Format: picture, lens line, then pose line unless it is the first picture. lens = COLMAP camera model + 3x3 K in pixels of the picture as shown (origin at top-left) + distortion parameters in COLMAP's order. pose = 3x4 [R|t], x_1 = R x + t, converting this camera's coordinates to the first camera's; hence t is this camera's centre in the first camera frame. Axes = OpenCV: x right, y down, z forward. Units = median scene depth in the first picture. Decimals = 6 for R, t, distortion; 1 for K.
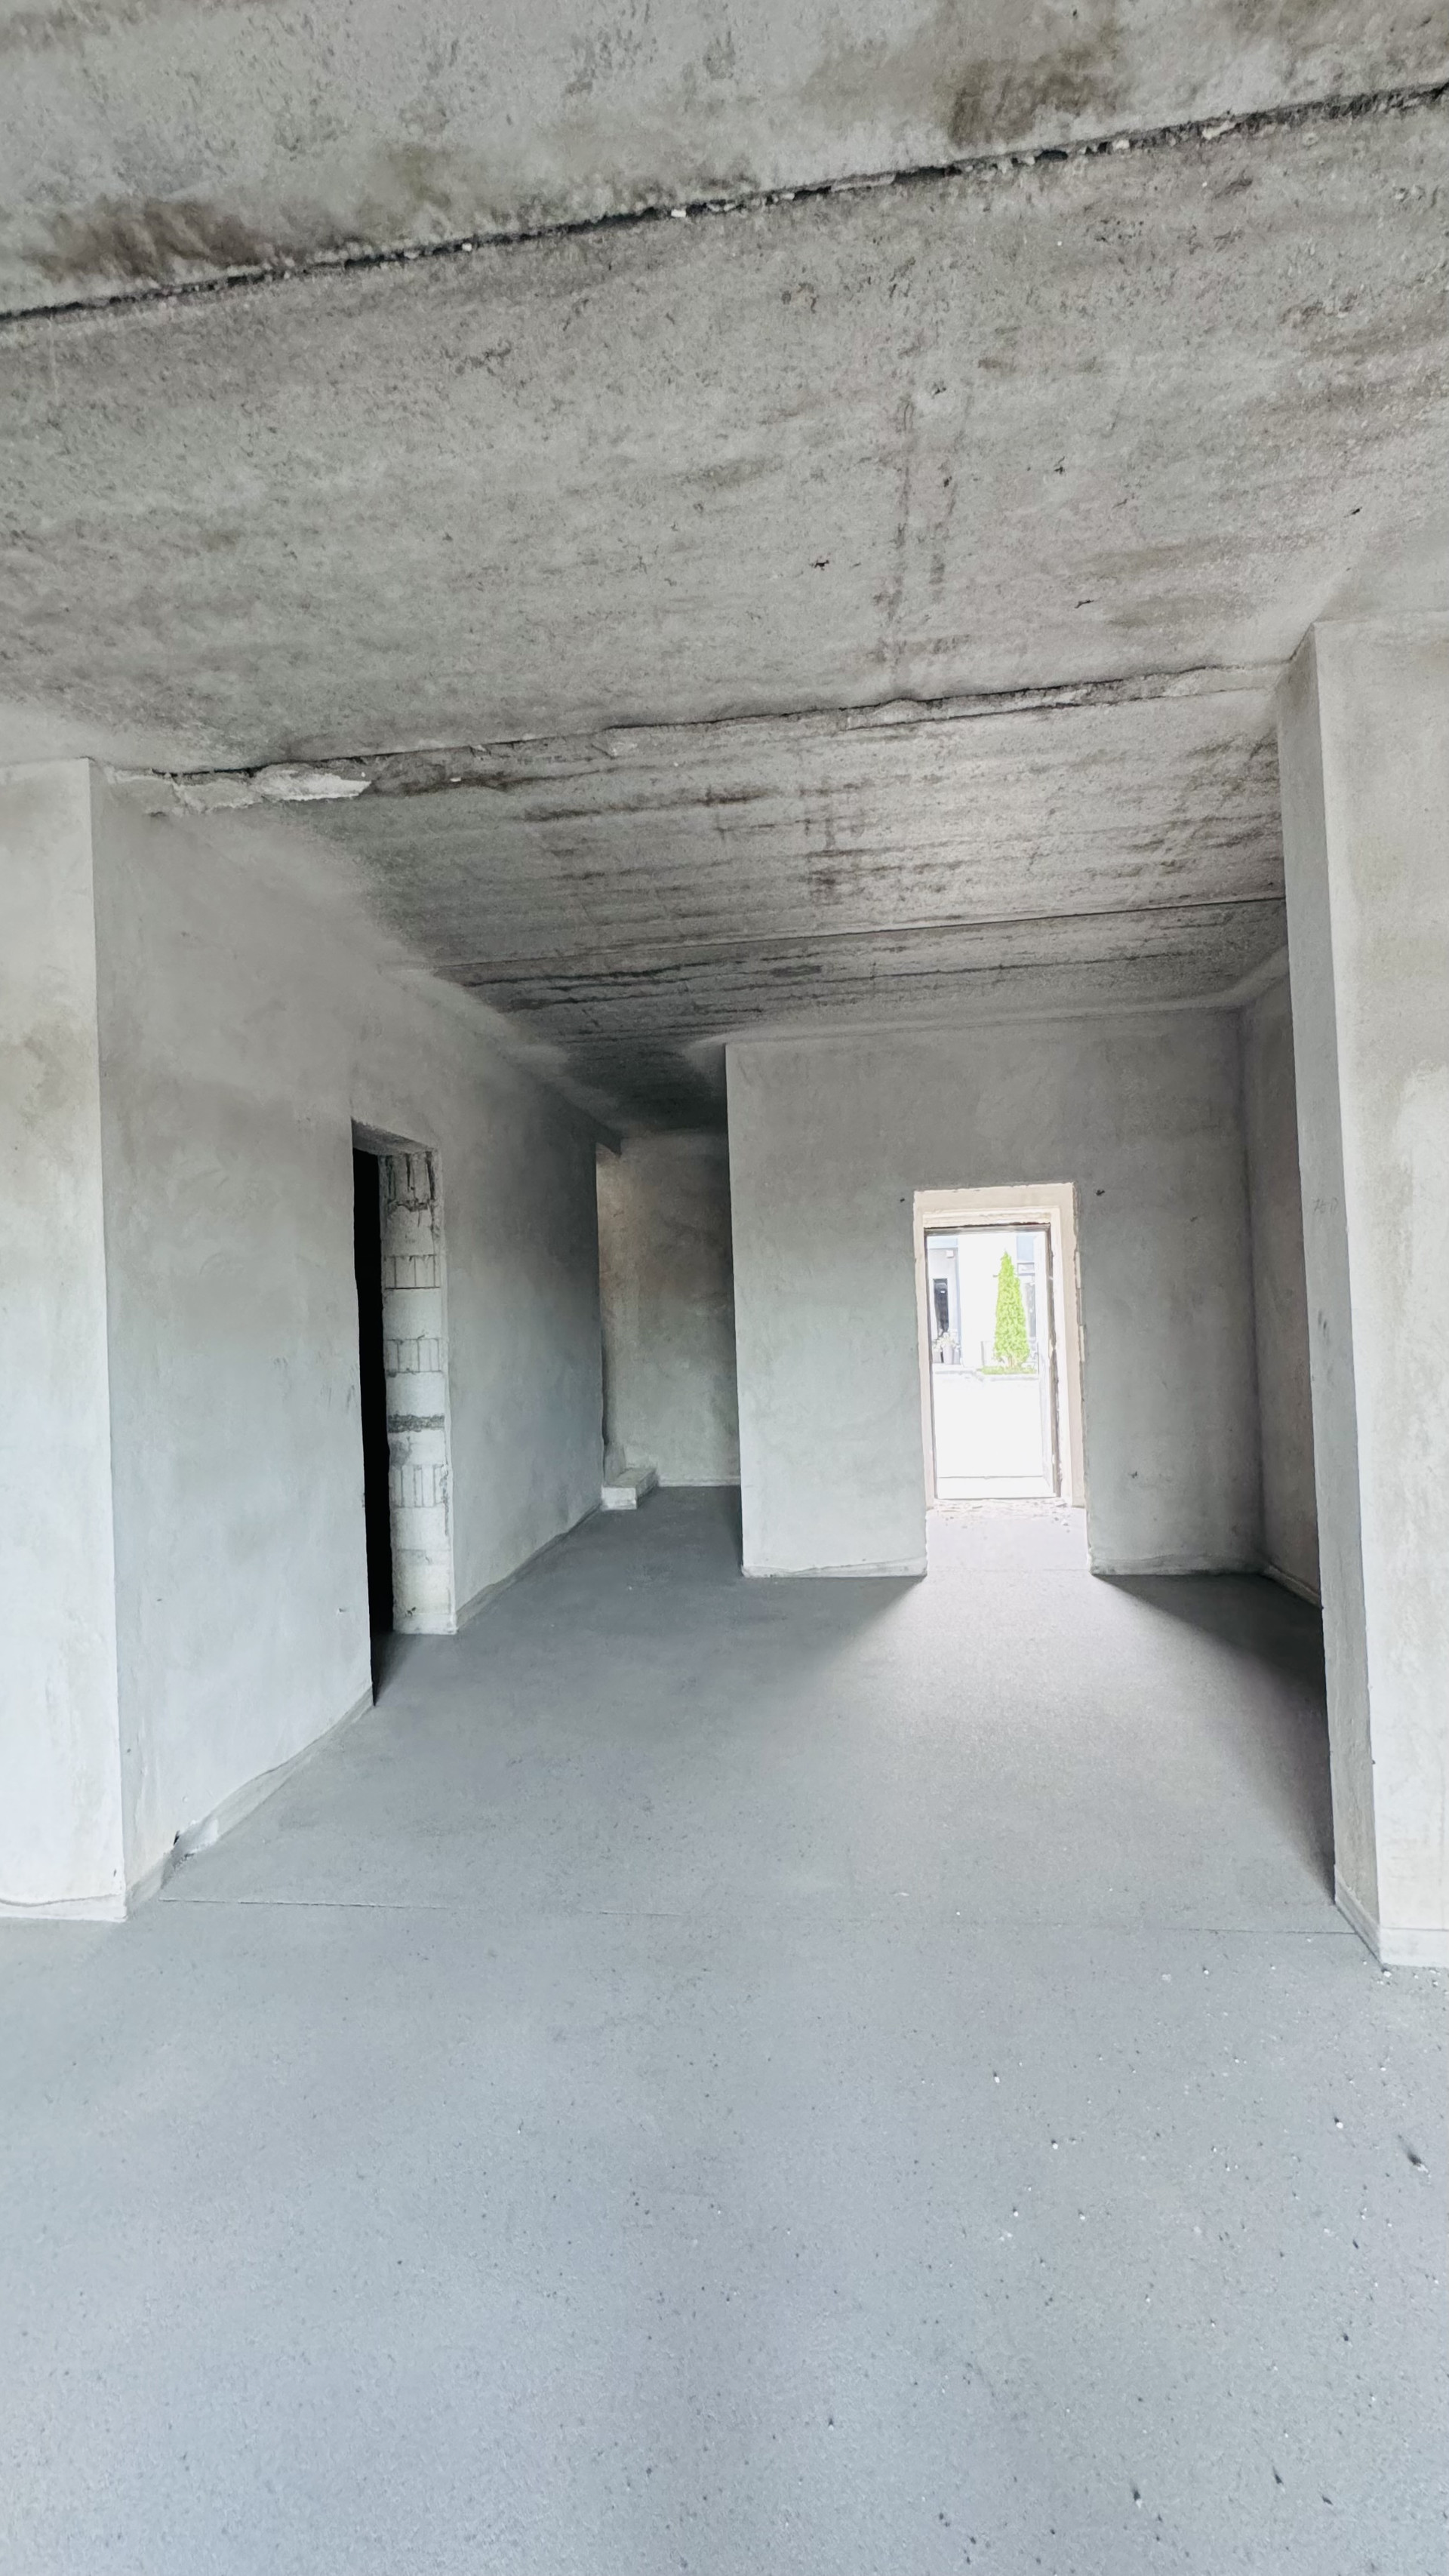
lens RADIAL K [[1025.5, 0, 726.6], [0, 1025.5, 1288.9], [0, 0, 1]] dist [-0.001981, 0.000552]
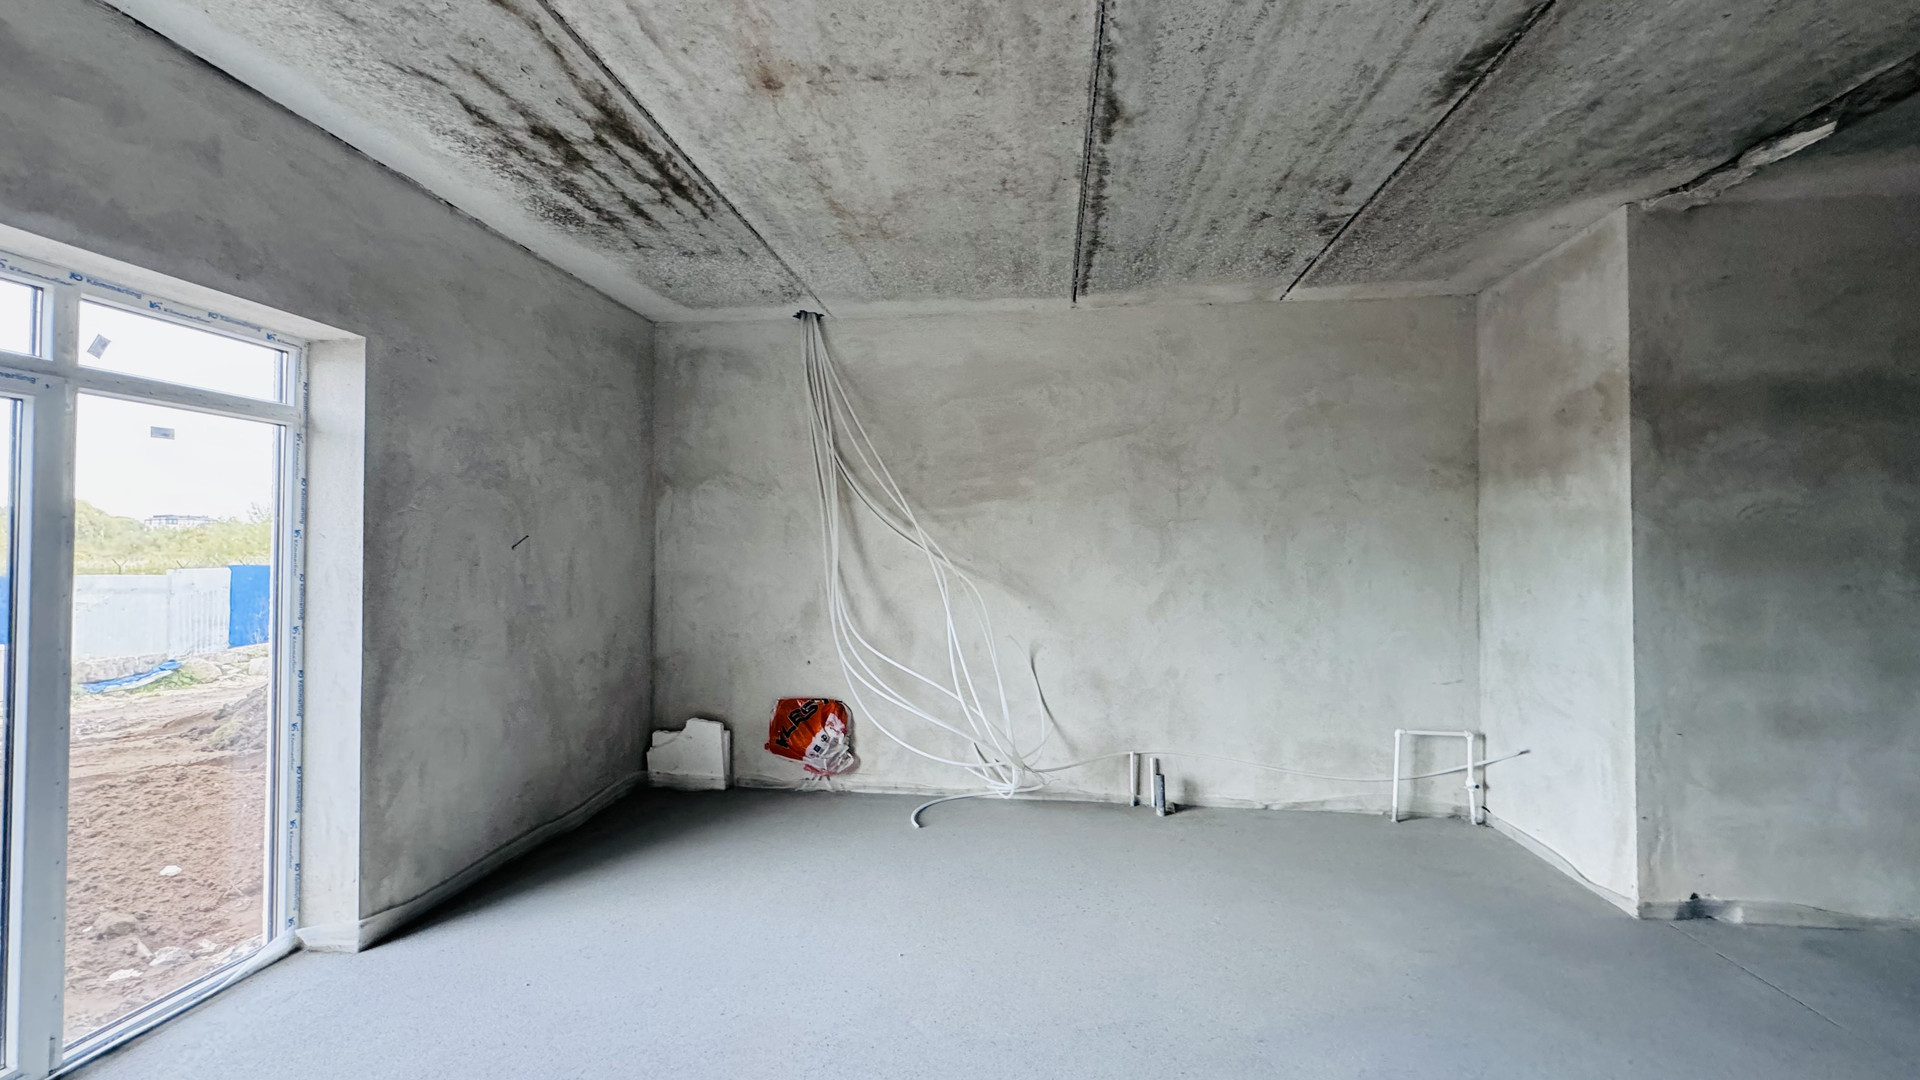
lens RADIAL K [[764.4, 0, 960.9], [0, 764.4, 537.6], [0, 0, 1]] dist [-0.001981, 0.000552]
pose [[-0.000865, 0.019270, -0.999814, 0.366252], [0.013749, 0.999720, 0.019256, -0.015584], [0.999905, -0.013730, -0.001130, -0.038449]]
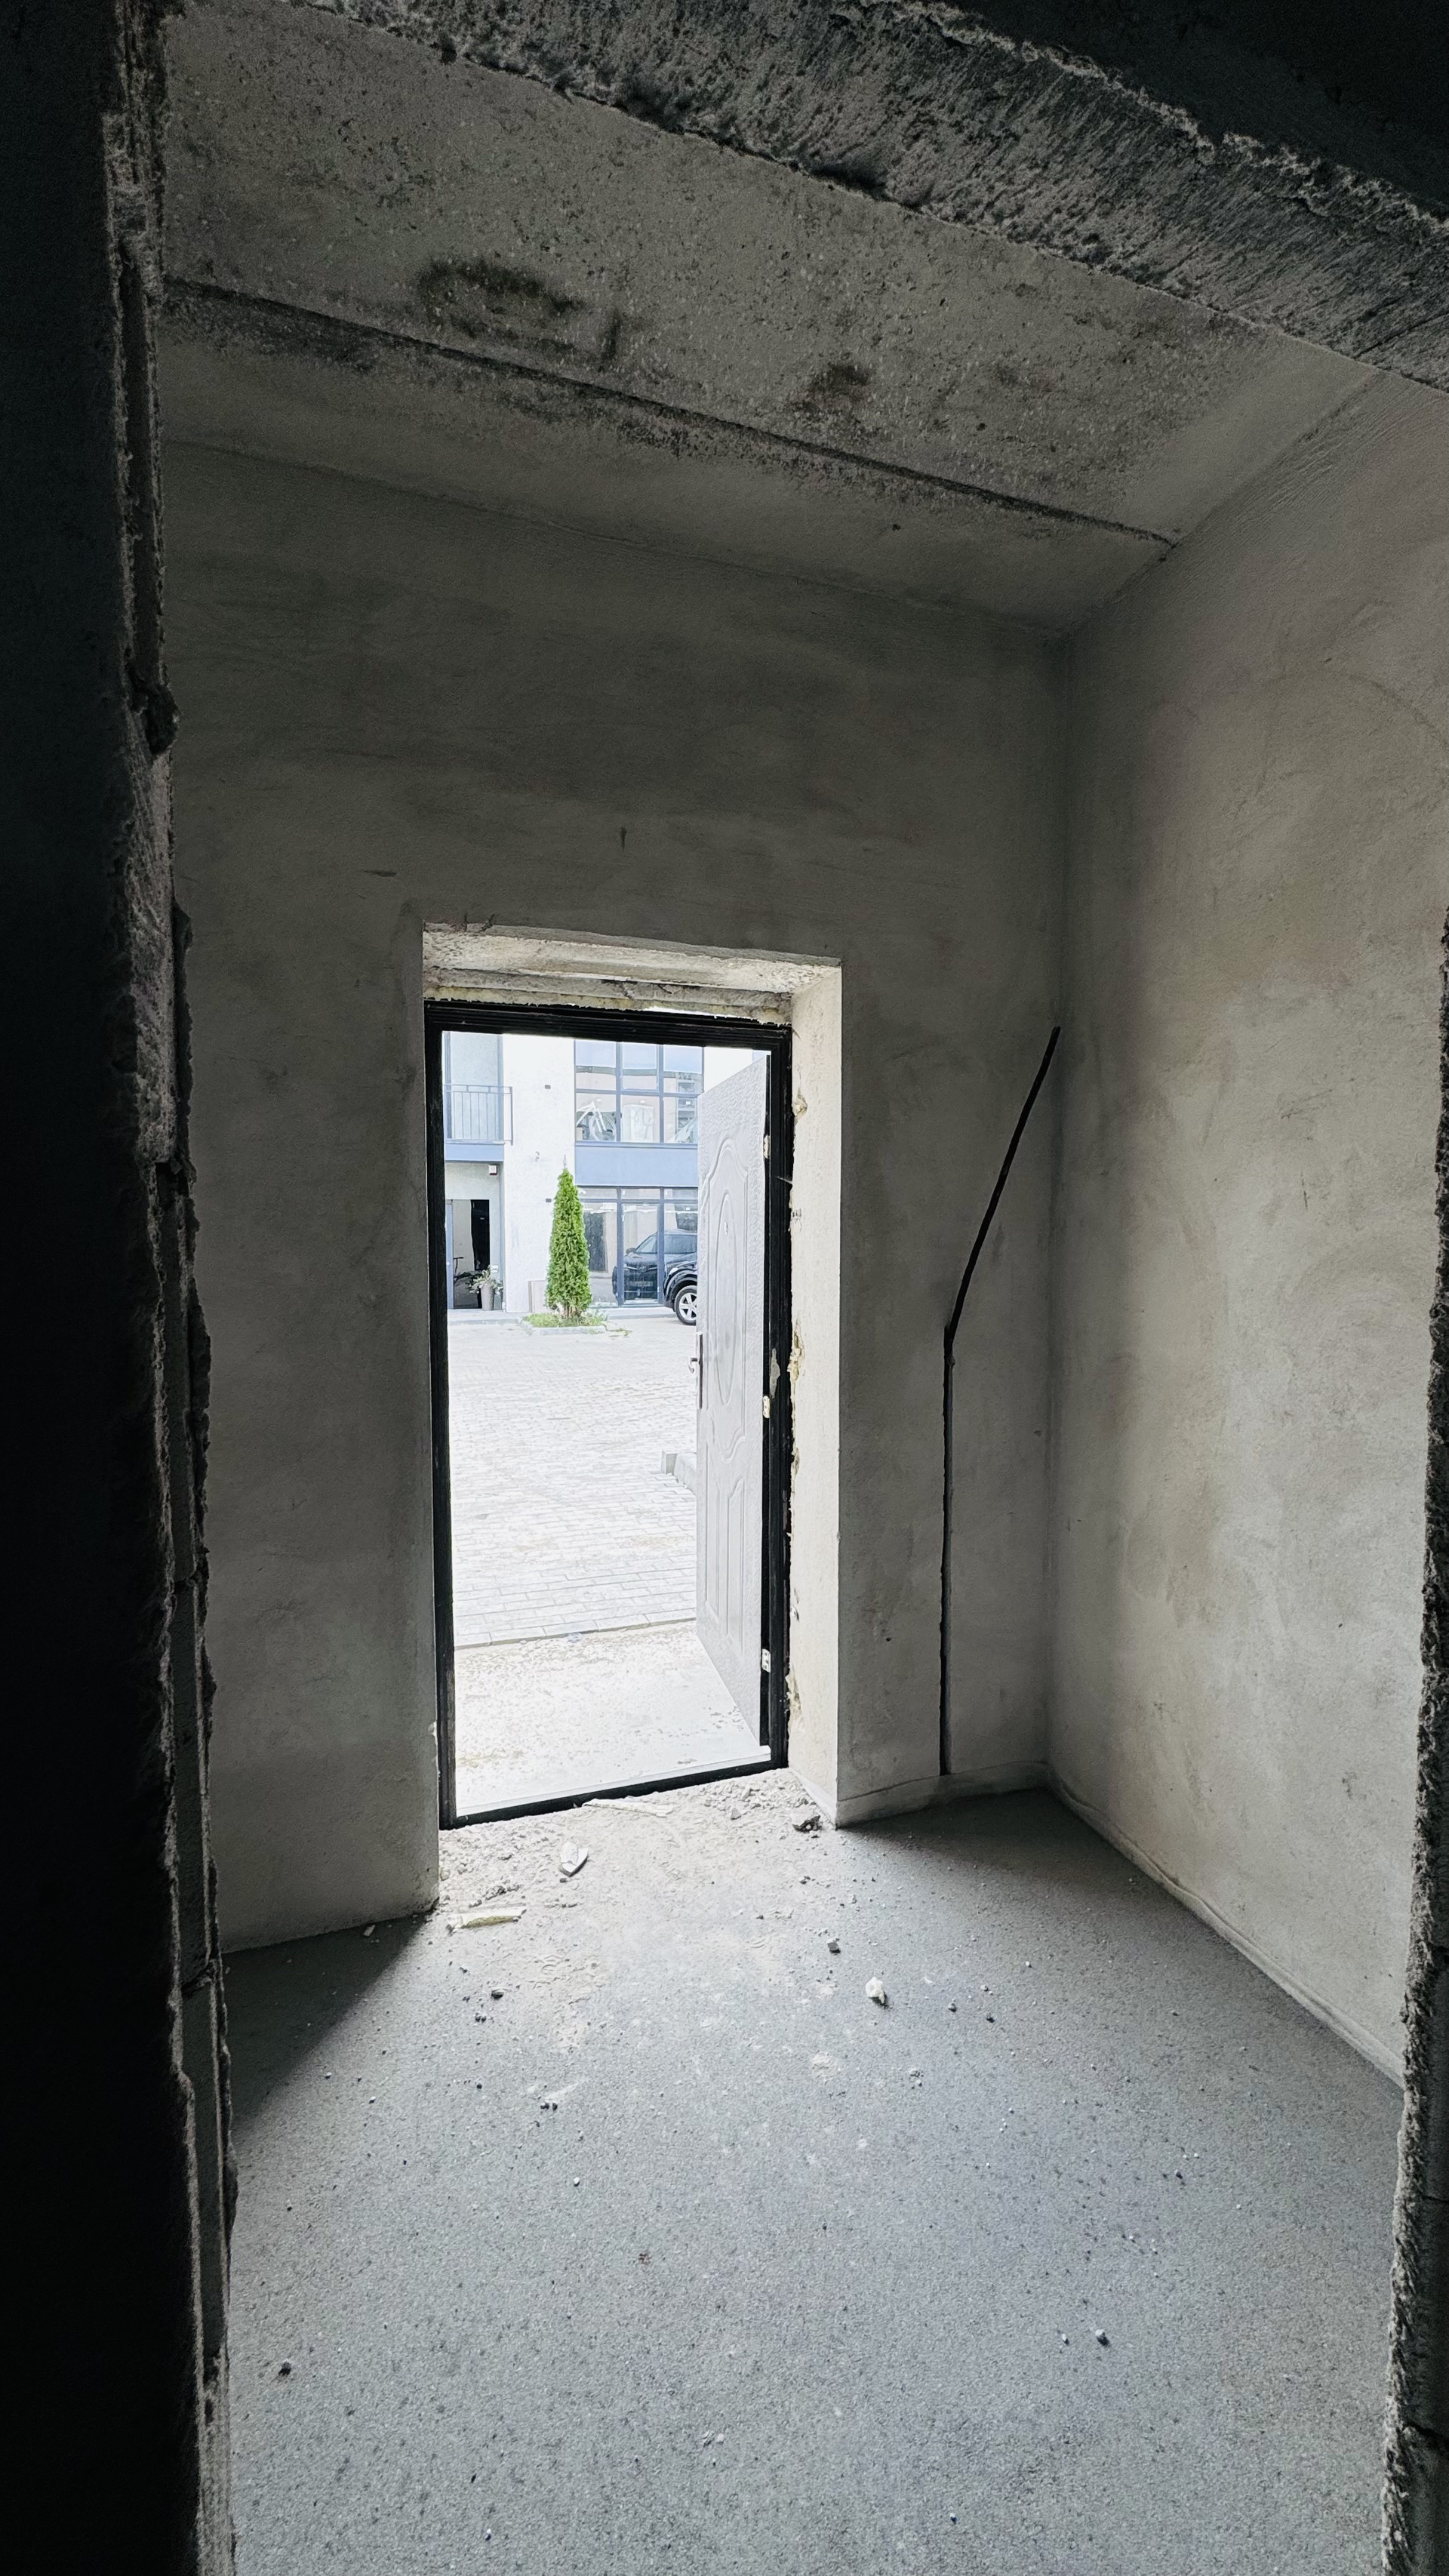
lens RADIAL K [[1025.9, 0, 726.3], [0, 1025.9, 1293.2], [0, 0, 1]] dist [-0.000829, 0.000518]
pose [[0.903417, 0.008420, 0.428679, 0.247639], [-0.039903, 0.997119, 0.064508, 0.012005], [-0.426901, -0.075383, 0.901151, 1.177160]]
